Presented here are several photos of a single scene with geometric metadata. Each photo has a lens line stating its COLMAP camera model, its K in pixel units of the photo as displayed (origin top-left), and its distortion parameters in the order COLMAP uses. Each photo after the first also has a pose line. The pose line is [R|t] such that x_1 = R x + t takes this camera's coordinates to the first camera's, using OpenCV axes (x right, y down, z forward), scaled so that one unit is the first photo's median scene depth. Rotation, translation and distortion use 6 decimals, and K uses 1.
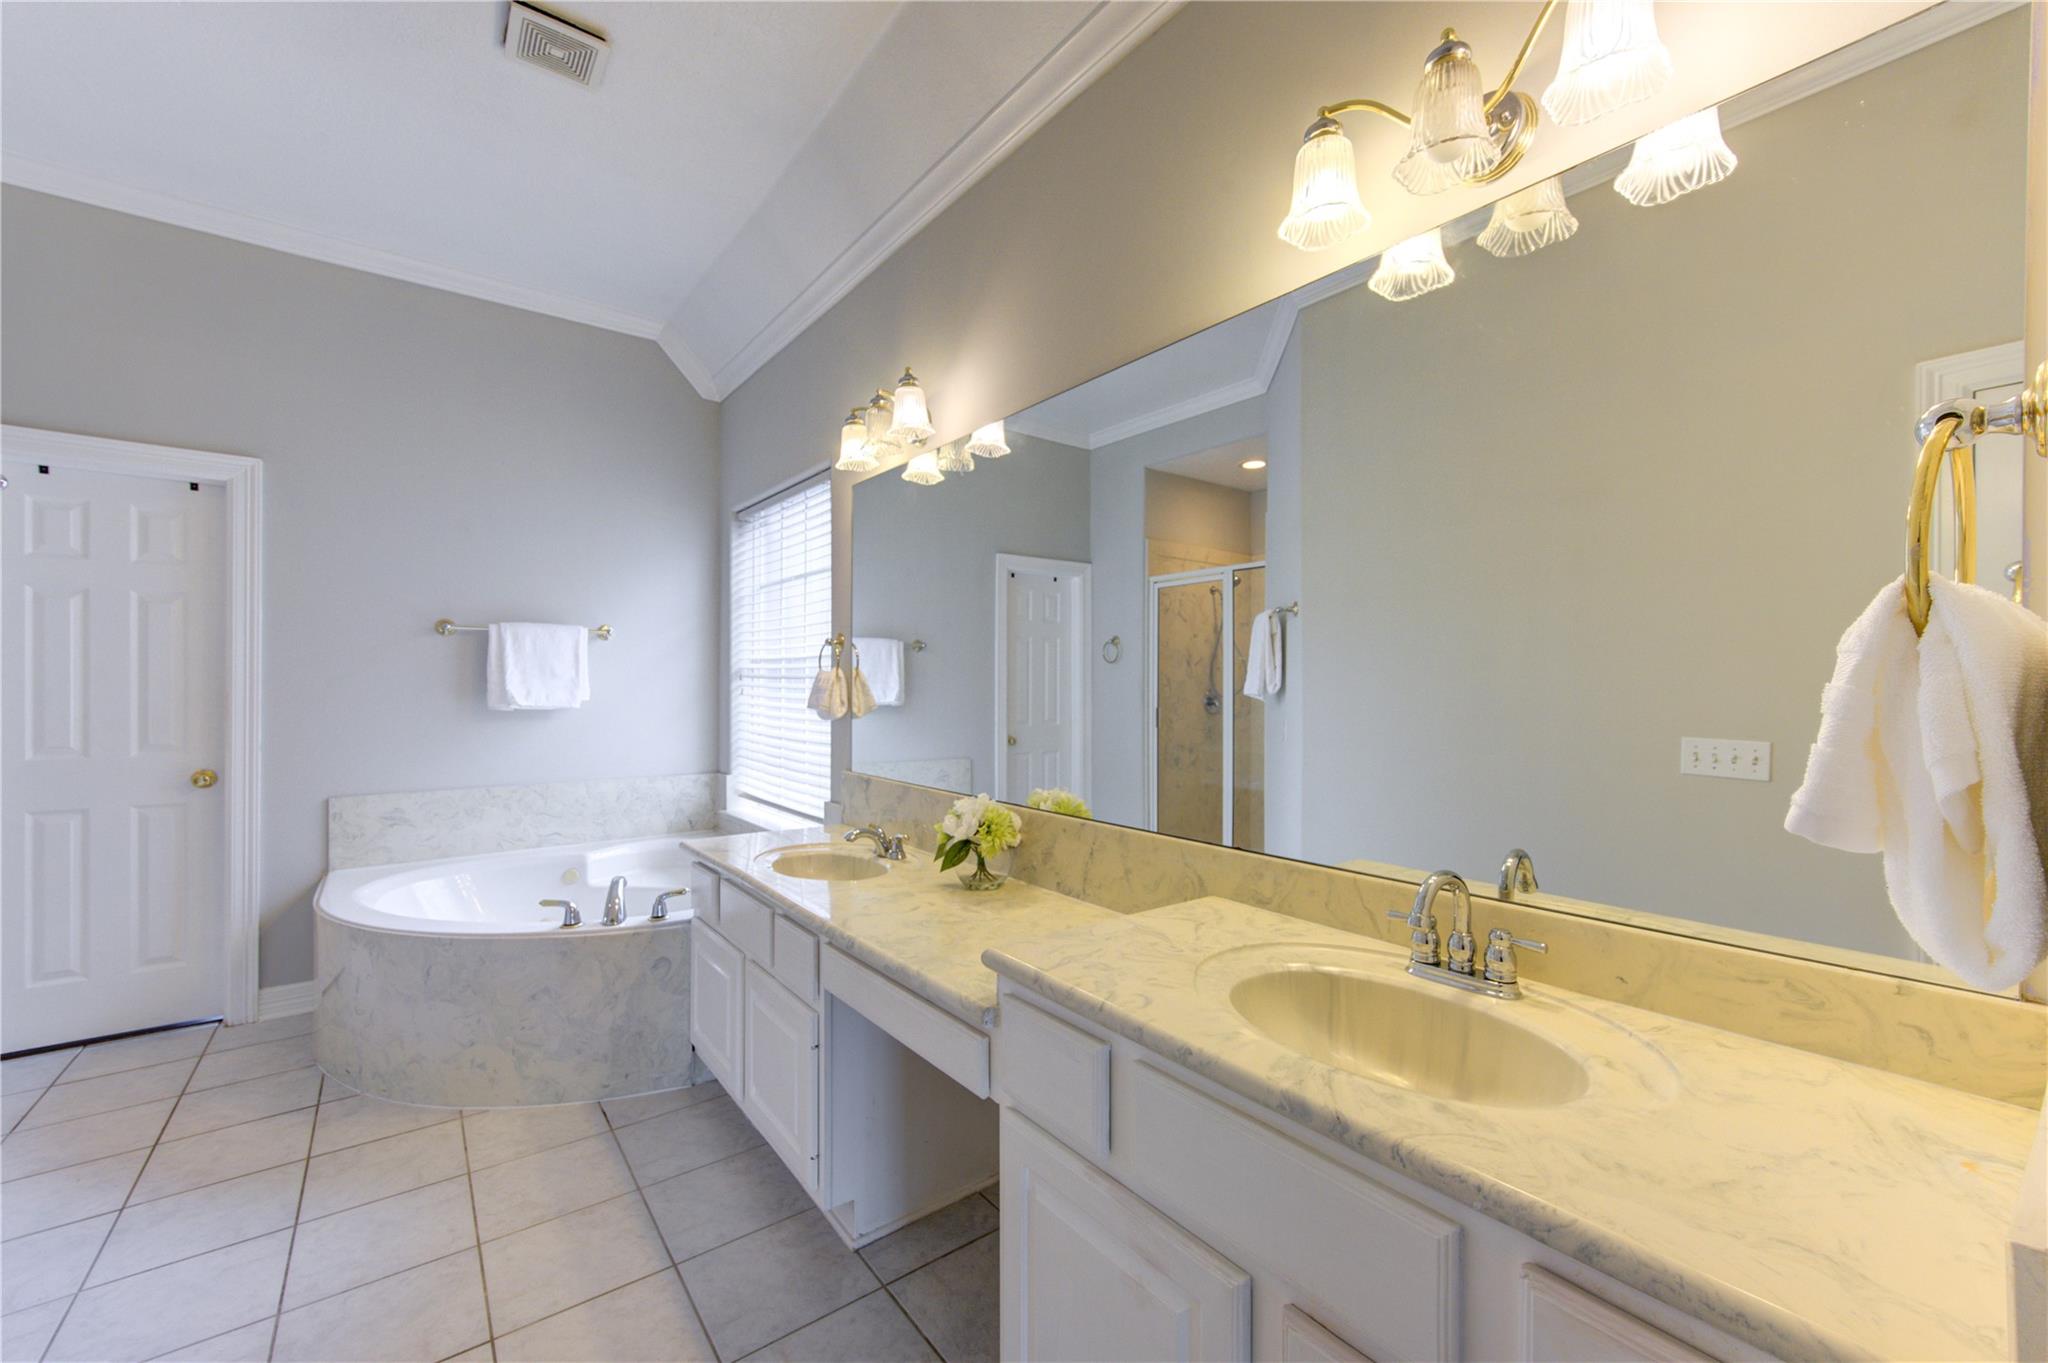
lens RADIAL K [[798.7, 0, 1032.5], [0, 798.7, 683.2], [0, 0, 1]] dist [0.002725, -0.000073]
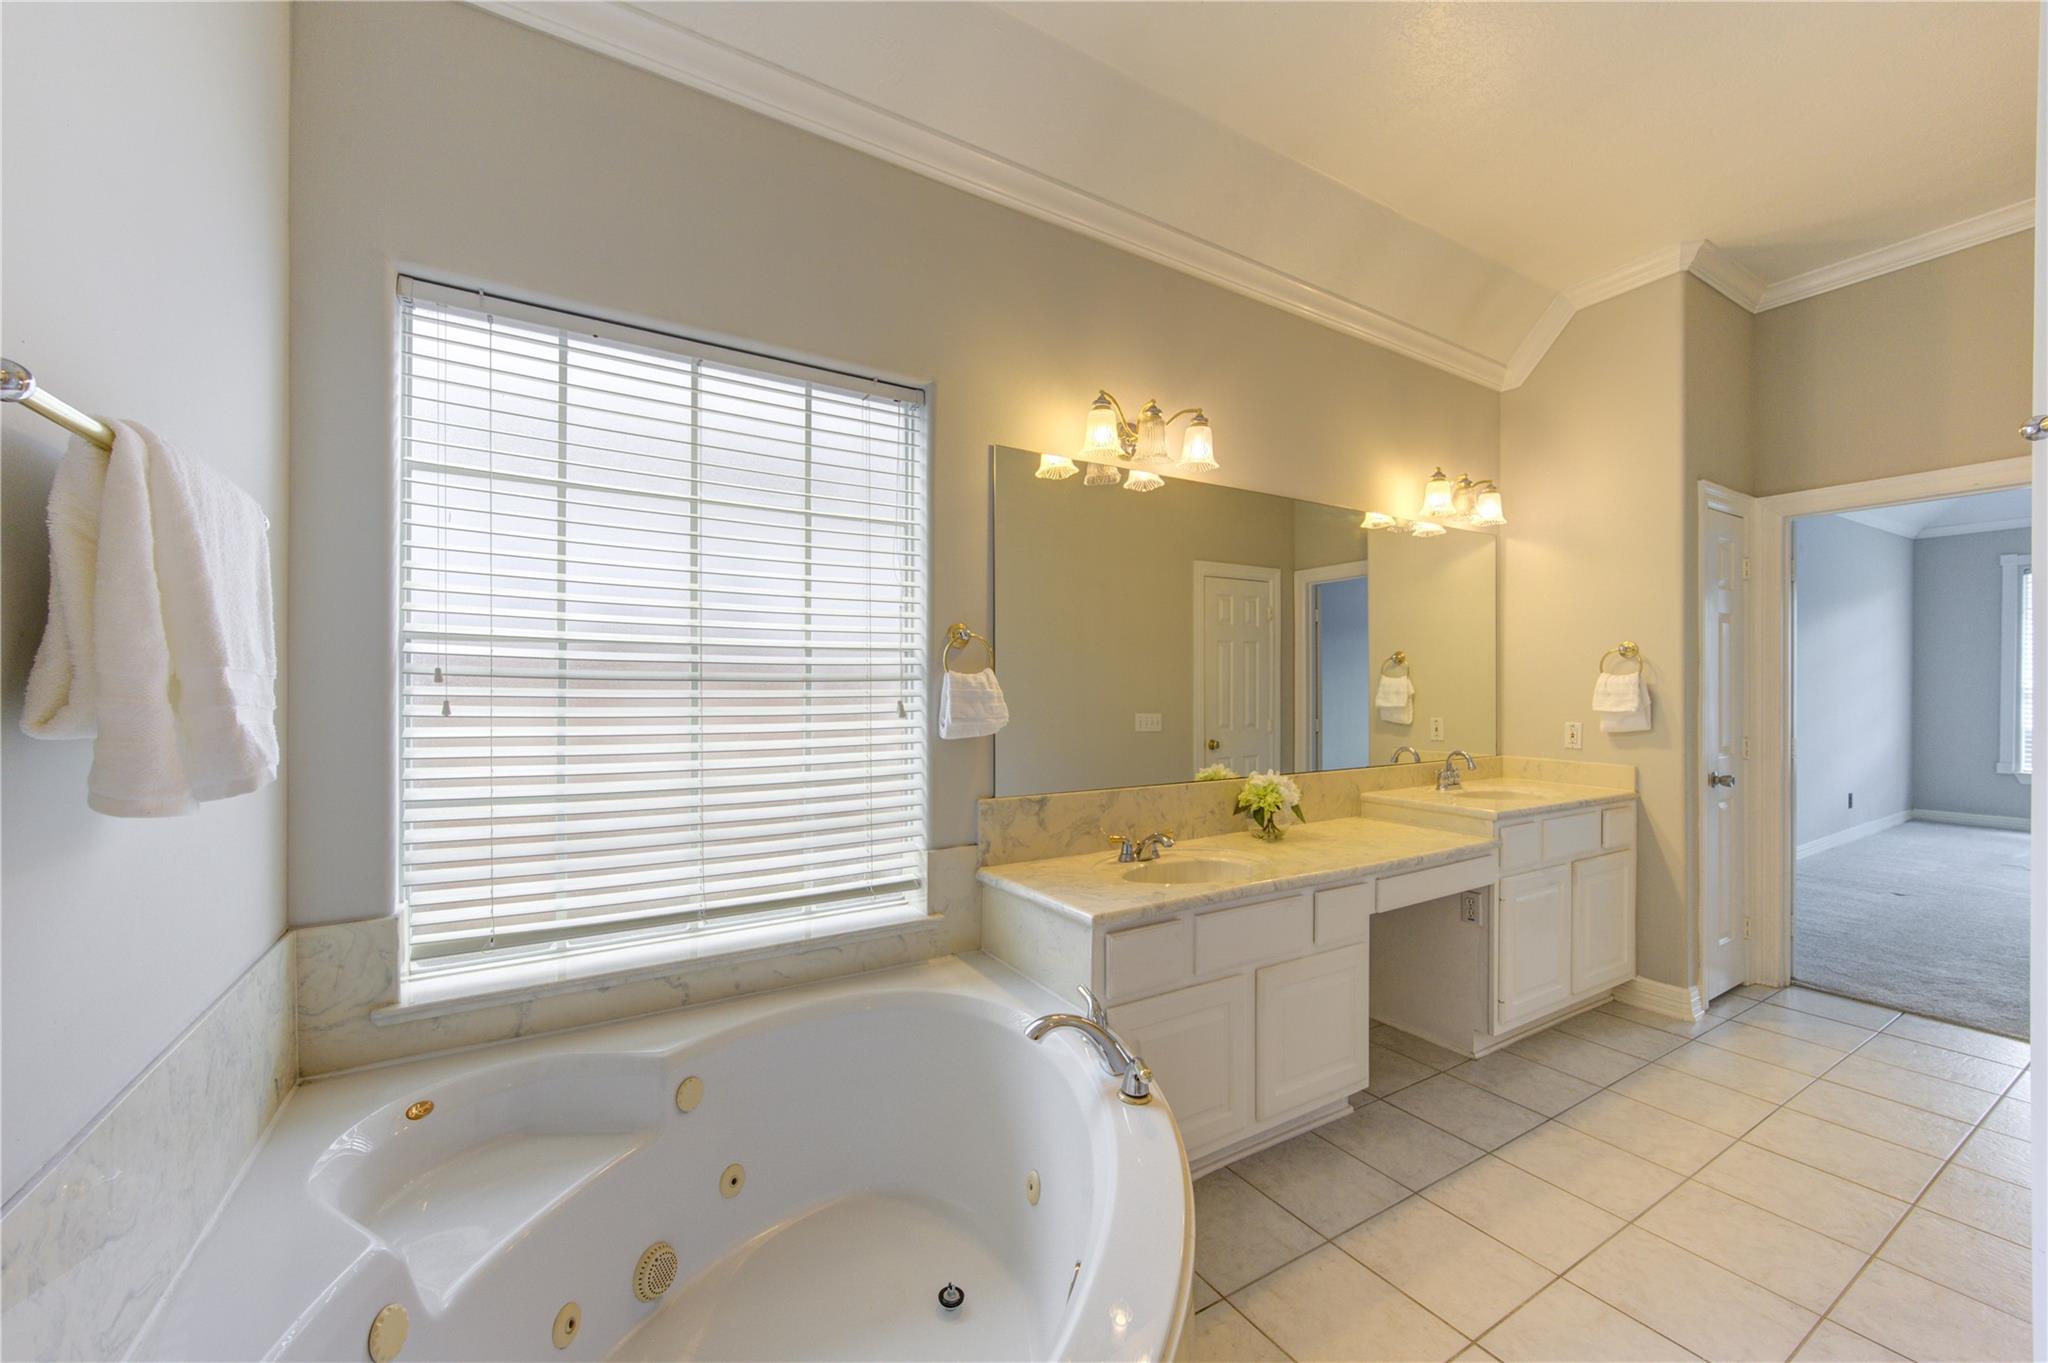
lens RADIAL K [[798.7, 0, 1032.5], [0, 798.7, 683.2], [0, 0, 1]] dist [0.002725, -0.000073]
pose [[0.110828, 0.001828, 0.993838, -1.344911], [0.002845, 0.999994, -0.002157, -0.006934], [-0.993836, 0.003066, 0.110822, 1.149409]]
